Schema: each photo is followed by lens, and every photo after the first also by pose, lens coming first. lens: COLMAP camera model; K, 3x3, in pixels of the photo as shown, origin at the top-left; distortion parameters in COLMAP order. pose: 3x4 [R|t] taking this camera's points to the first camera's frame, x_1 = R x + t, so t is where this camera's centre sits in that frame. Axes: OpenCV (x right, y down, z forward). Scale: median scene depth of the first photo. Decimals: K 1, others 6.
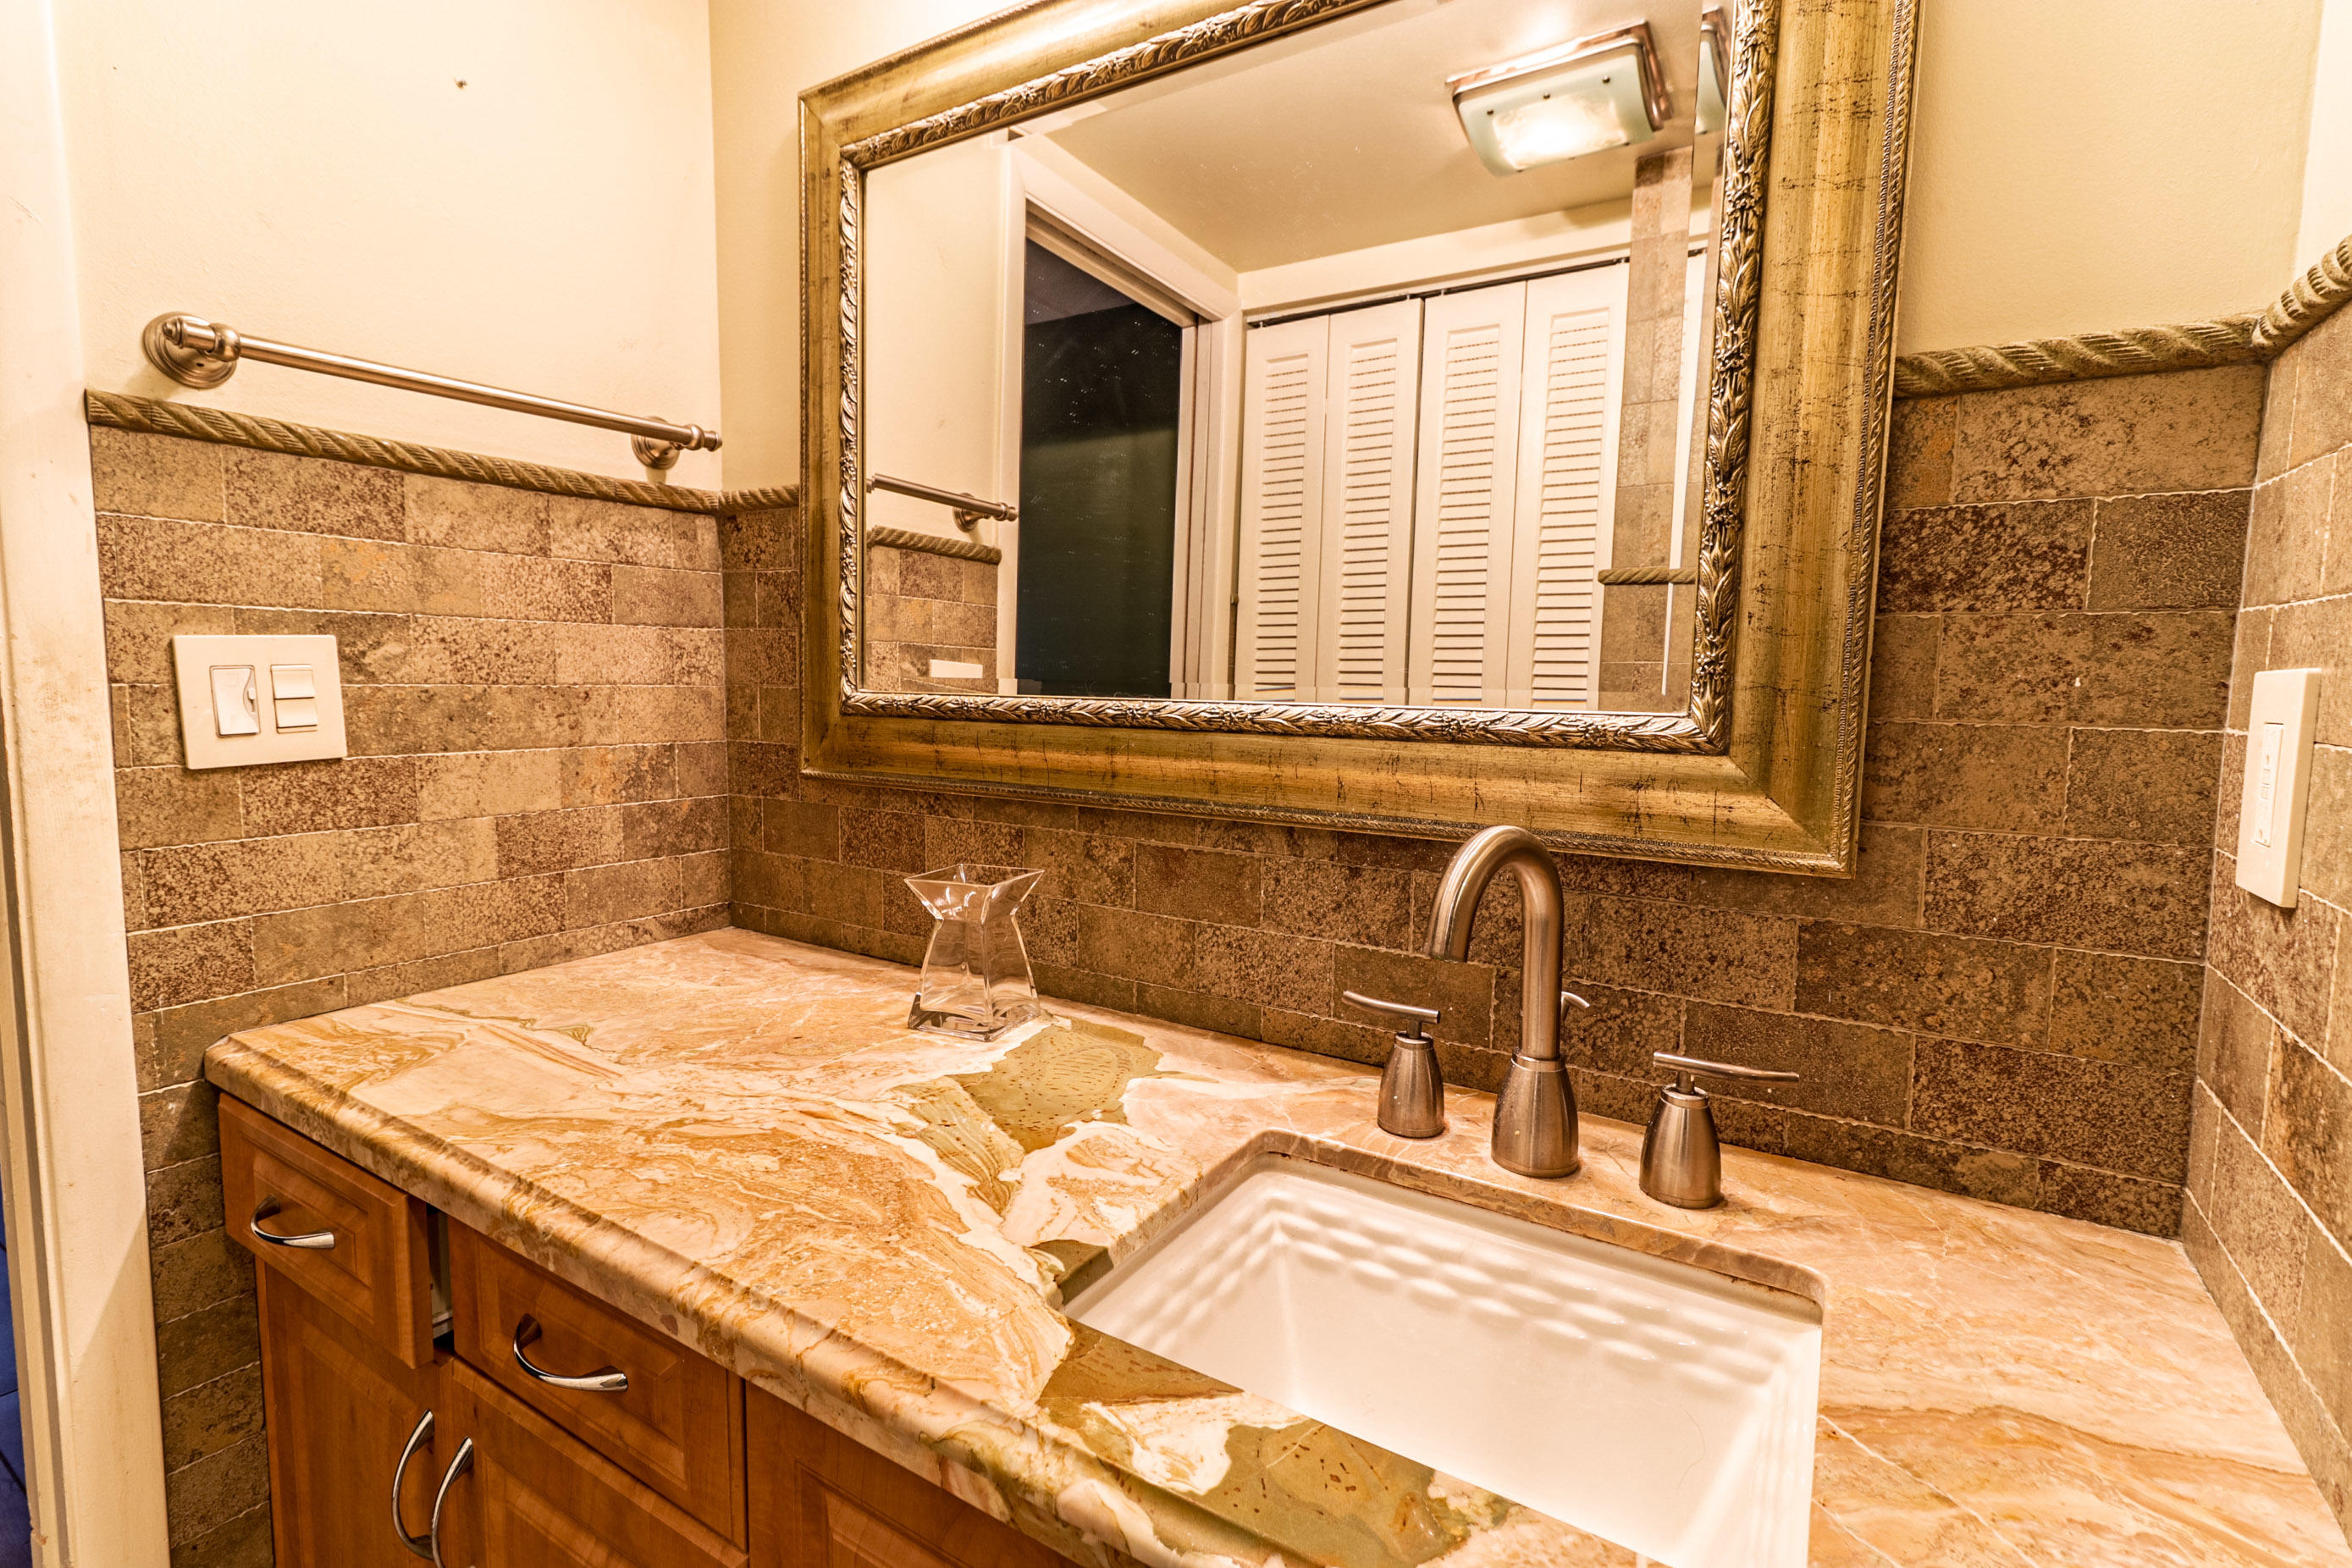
lens RADIAL K [[1094.2, 0, 1171.0], [0, 1094.2, 771.0], [0, 0, 1]] dist [0.001879, 0.000755]
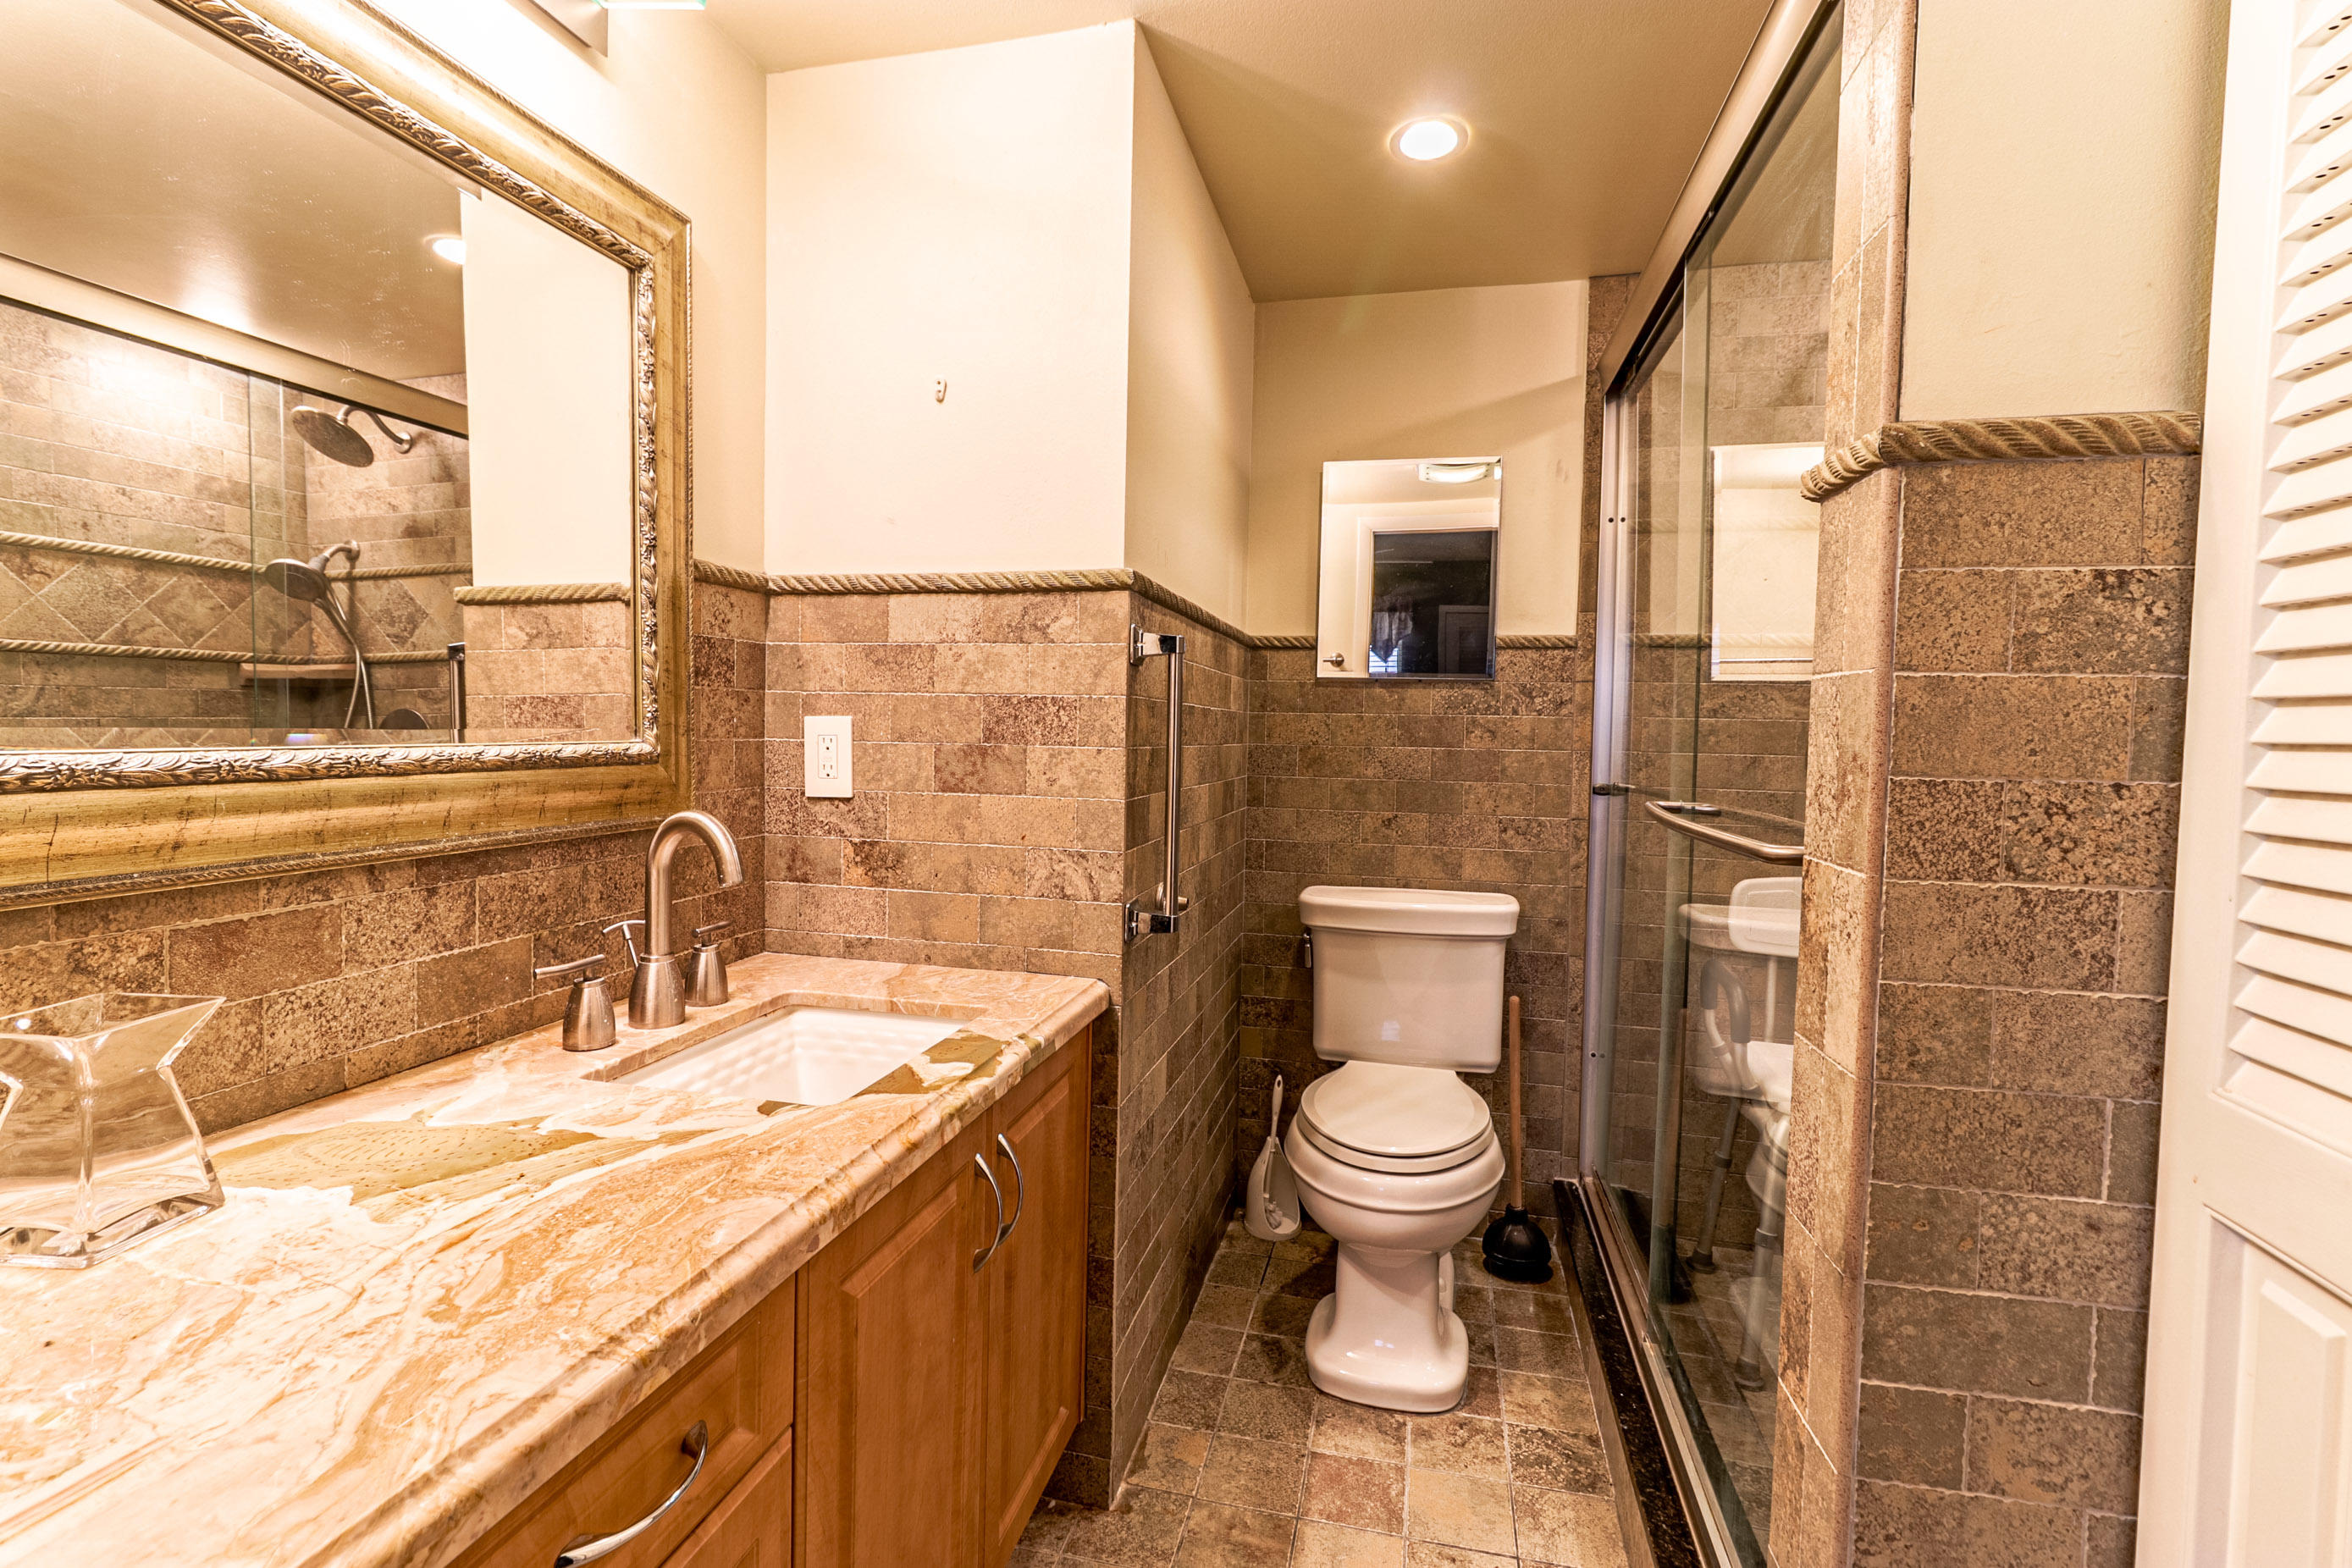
lens RADIAL K [[1094.2, 0, 1171.0], [0, 1094.2, 771.0], [0, 0, 1]] dist [0.001879, 0.000755]
pose [[-0.318502, -0.061213, 0.945944, -1.332747], [0.062673, 0.994369, 0.085449, -0.094598], [-0.945848, 0.086501, -0.312872, 0.725471]]
